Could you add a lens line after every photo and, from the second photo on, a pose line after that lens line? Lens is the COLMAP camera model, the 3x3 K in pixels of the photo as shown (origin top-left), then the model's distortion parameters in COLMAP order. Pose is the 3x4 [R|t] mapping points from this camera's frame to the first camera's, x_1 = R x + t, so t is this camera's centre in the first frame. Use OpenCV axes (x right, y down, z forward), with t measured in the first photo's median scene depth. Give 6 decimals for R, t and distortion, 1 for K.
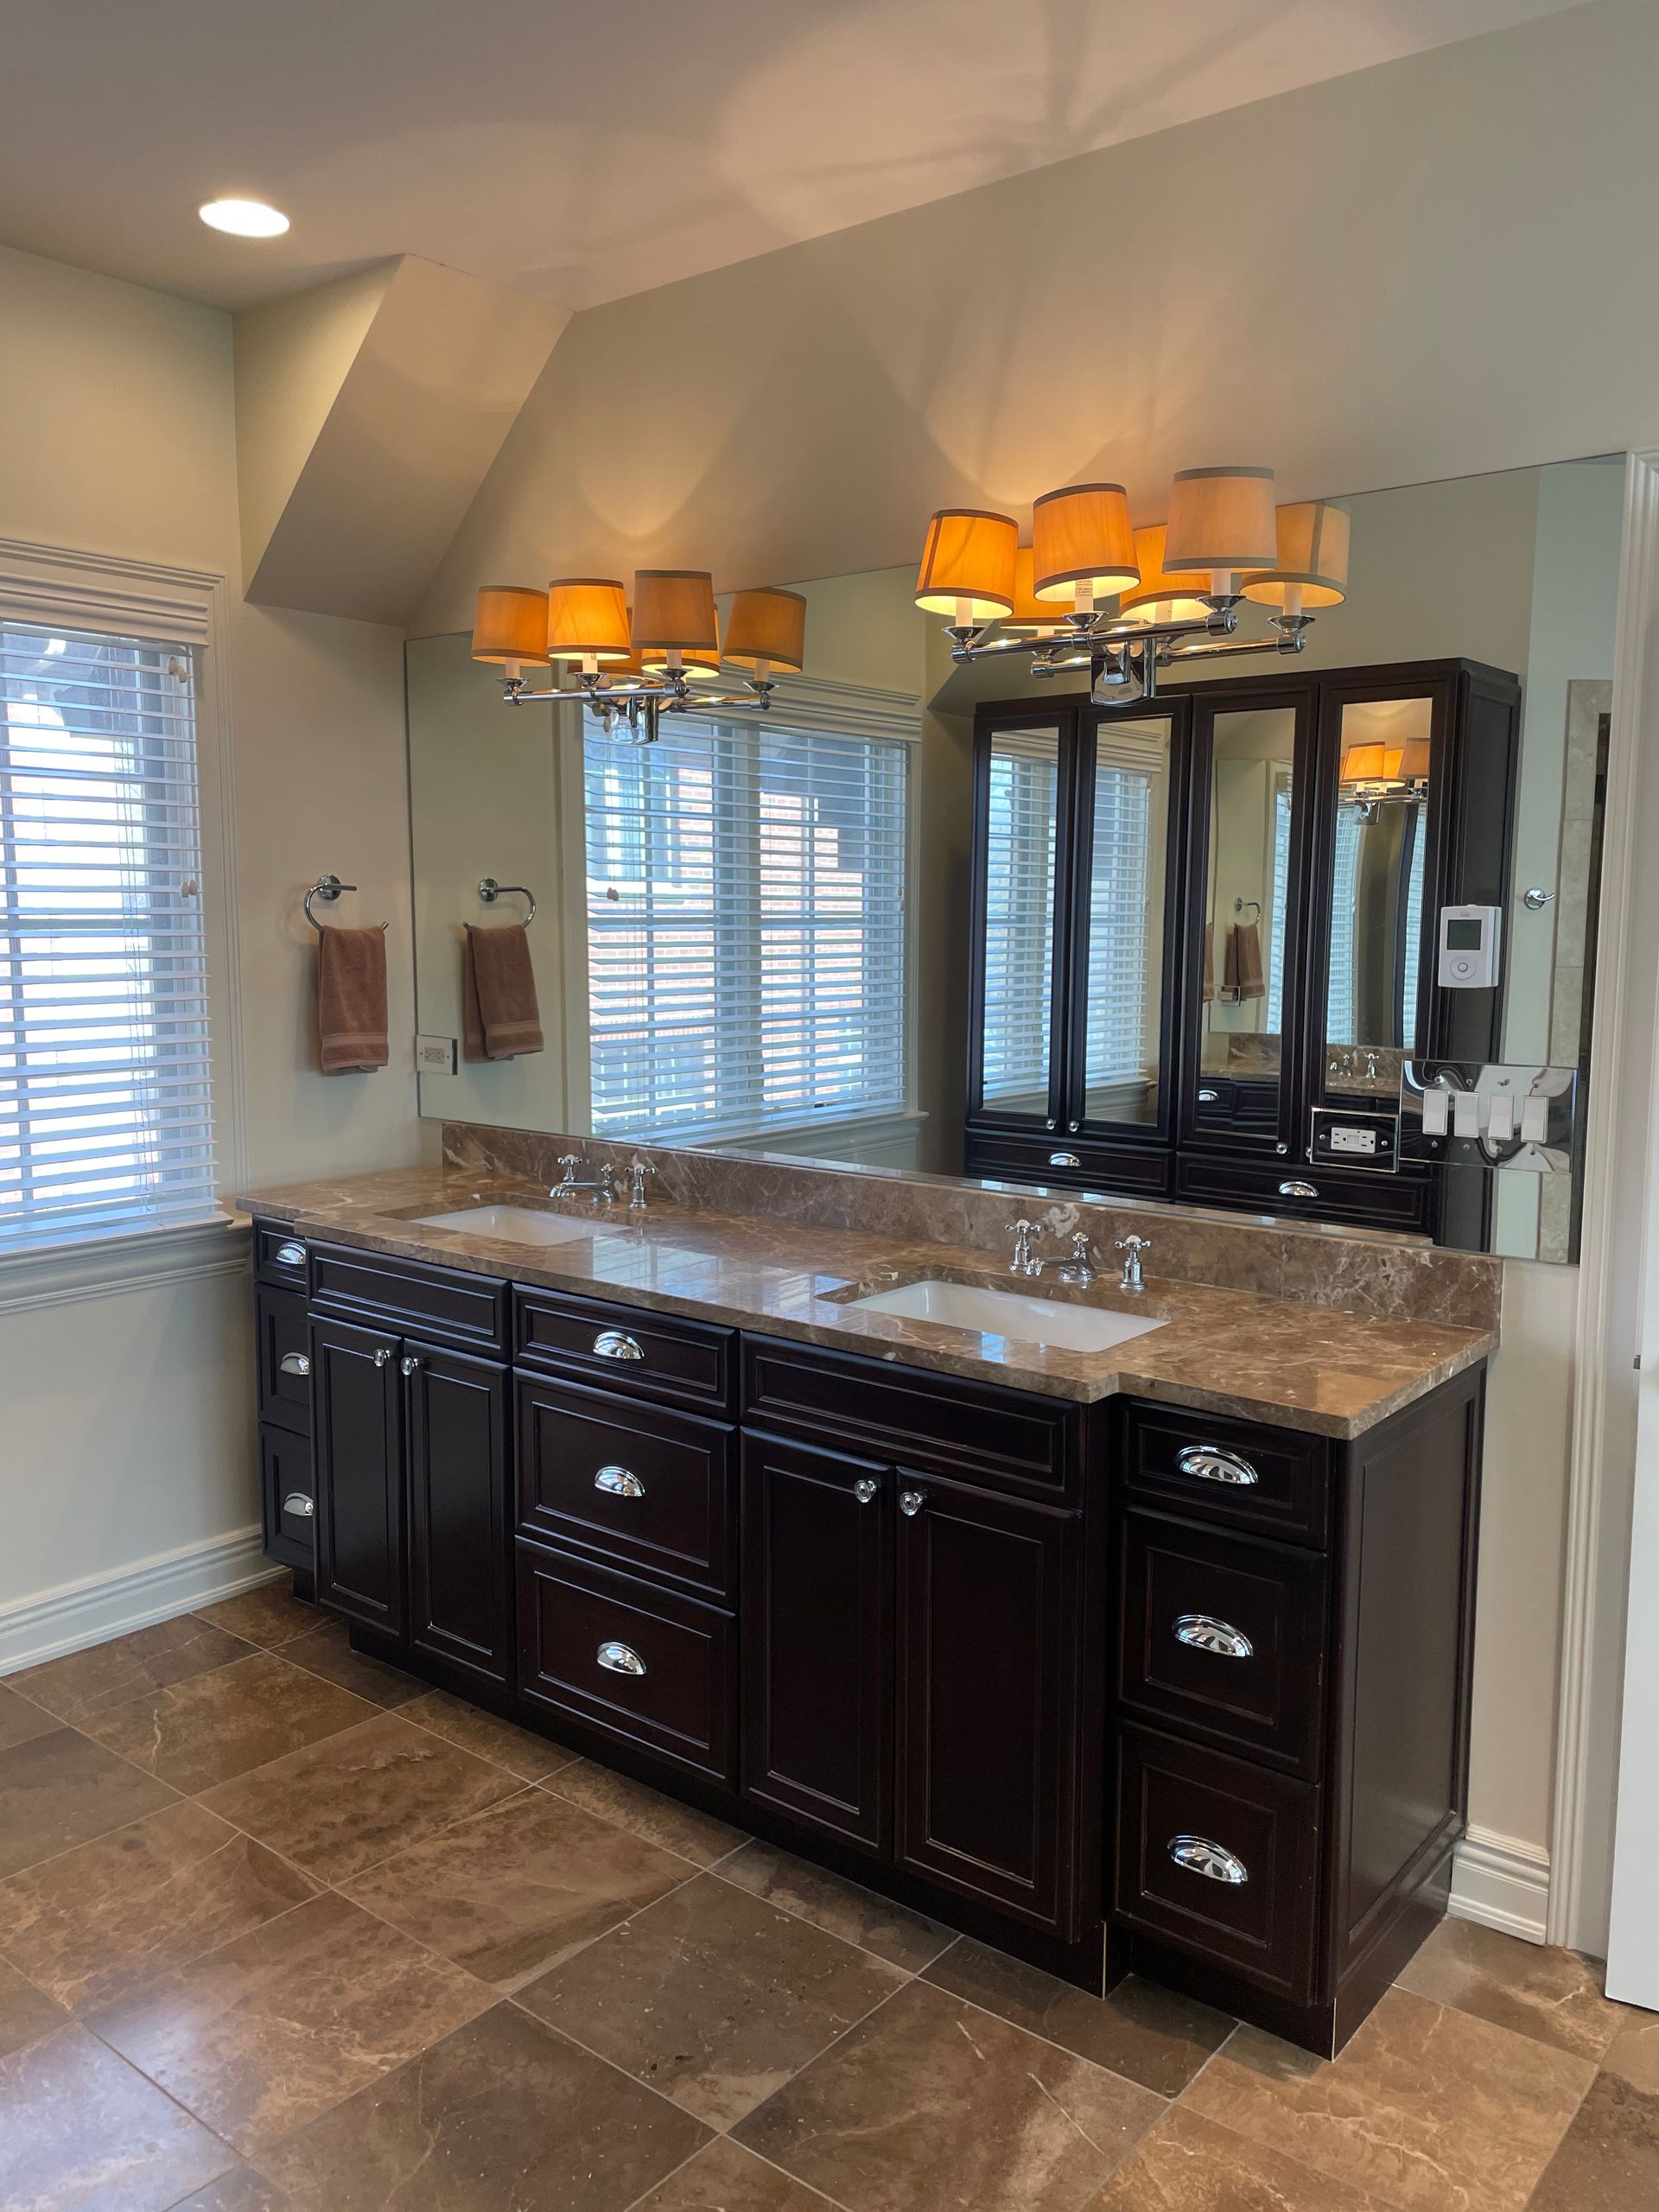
lens RADIAL K [[1696.4, 0, 826.1], [0, 1696.4, 1120.7], [0, 0, 1]] dist [0.075046, -0.106275]
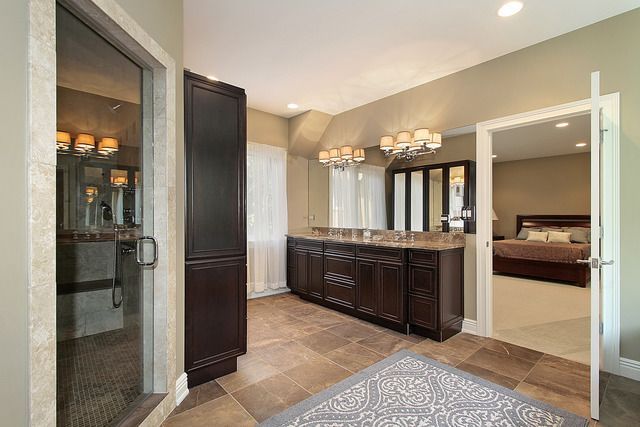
lens RADIAL K [[303.8, 0, 318.6], [0, 303.8, 212.8], [0, 0, 1]] dist [-0.021597, -0.000094]
pose [[0.986342, -0.005554, -0.164619, 0.004862], [-0.017498, 0.990243, -0.138249, 0.157187], [0.163781, 0.139242, 0.976620, -0.281017]]
